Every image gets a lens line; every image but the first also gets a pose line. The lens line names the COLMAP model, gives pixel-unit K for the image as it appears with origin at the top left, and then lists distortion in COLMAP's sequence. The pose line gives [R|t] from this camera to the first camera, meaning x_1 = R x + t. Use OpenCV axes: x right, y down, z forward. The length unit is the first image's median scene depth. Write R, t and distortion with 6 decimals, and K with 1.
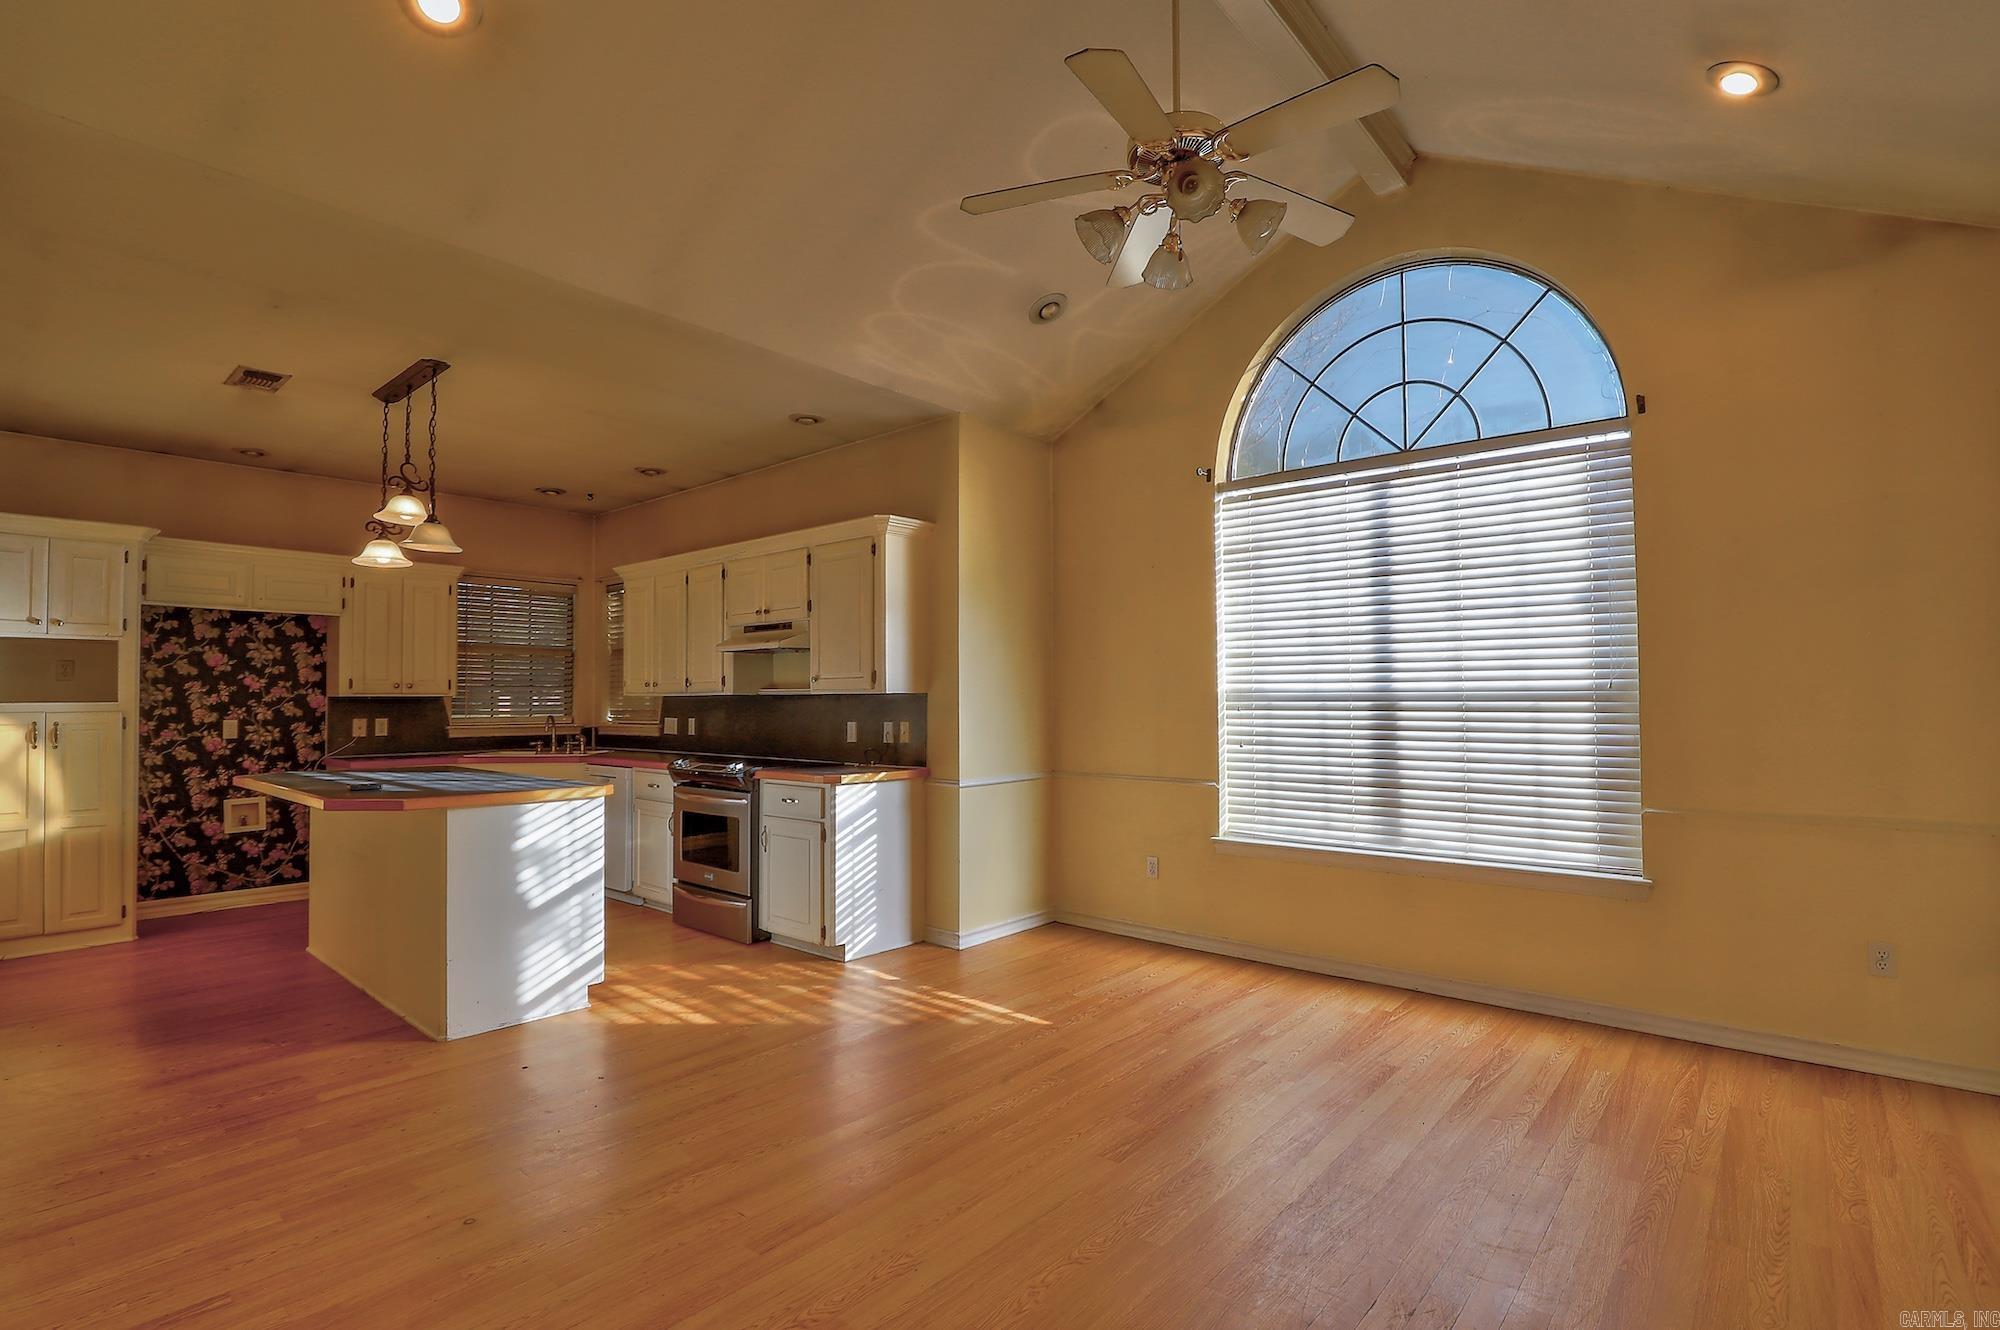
lens RADIAL K [[931.5, 0, 994.4], [0, 931.5, 698.2], [0, 0, 1]] dist [0.000157, 0.000732]
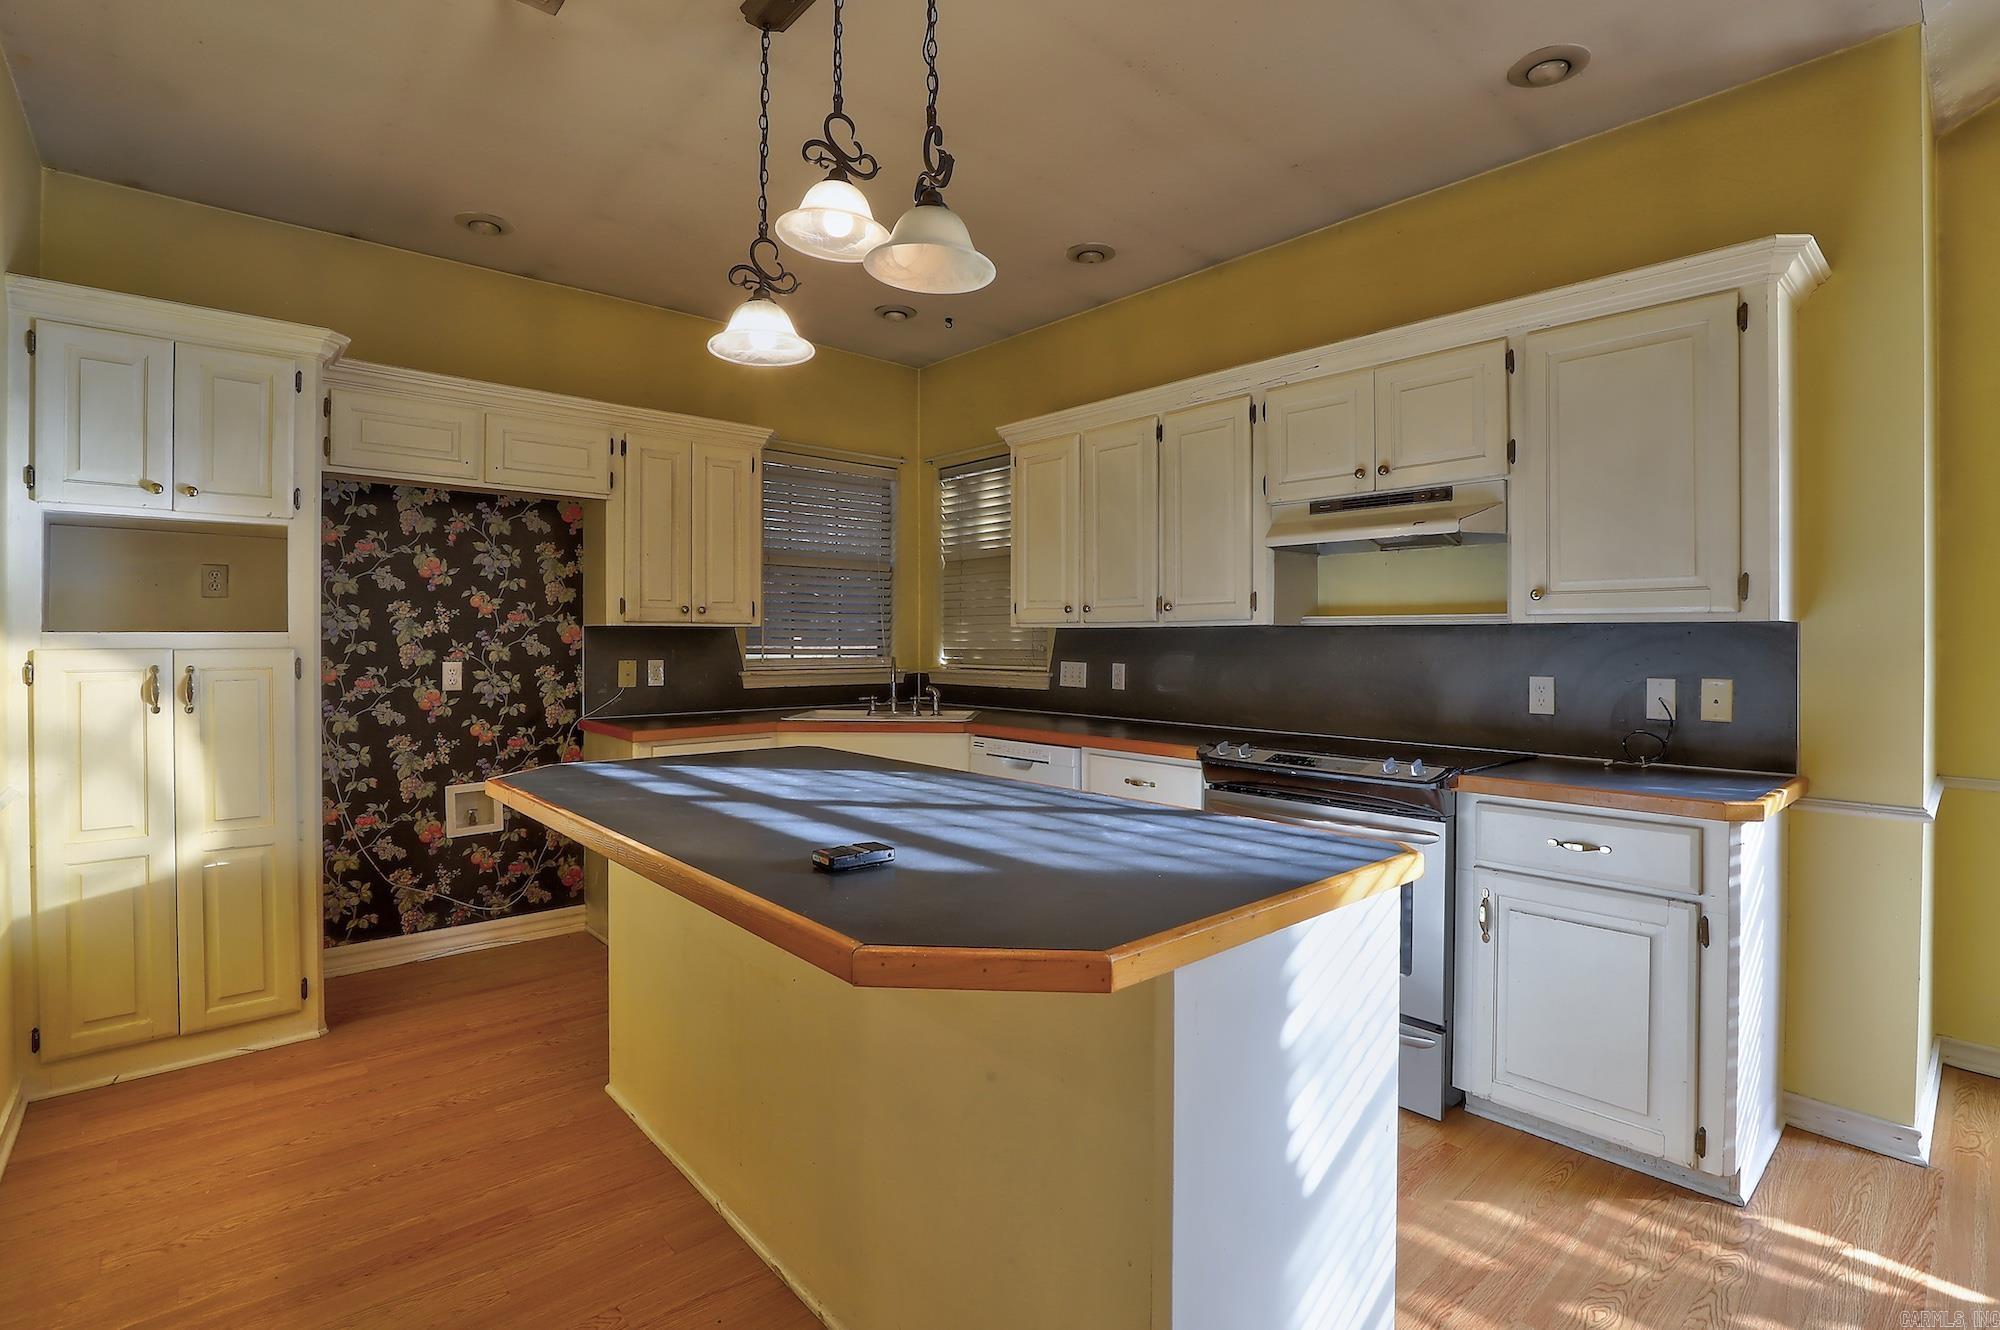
lens RADIAL K [[941.0, 0, 1030.5], [0, 941.0, 662.2], [0, 0, 1]] dist [-0.020502, 0.000290]
pose [[0.994877, 0.008249, -0.100751, -0.367926], [-0.005498, 0.999605, 0.027560, 0.003941], [0.100939, -0.026864, 0.994530, 0.411044]]
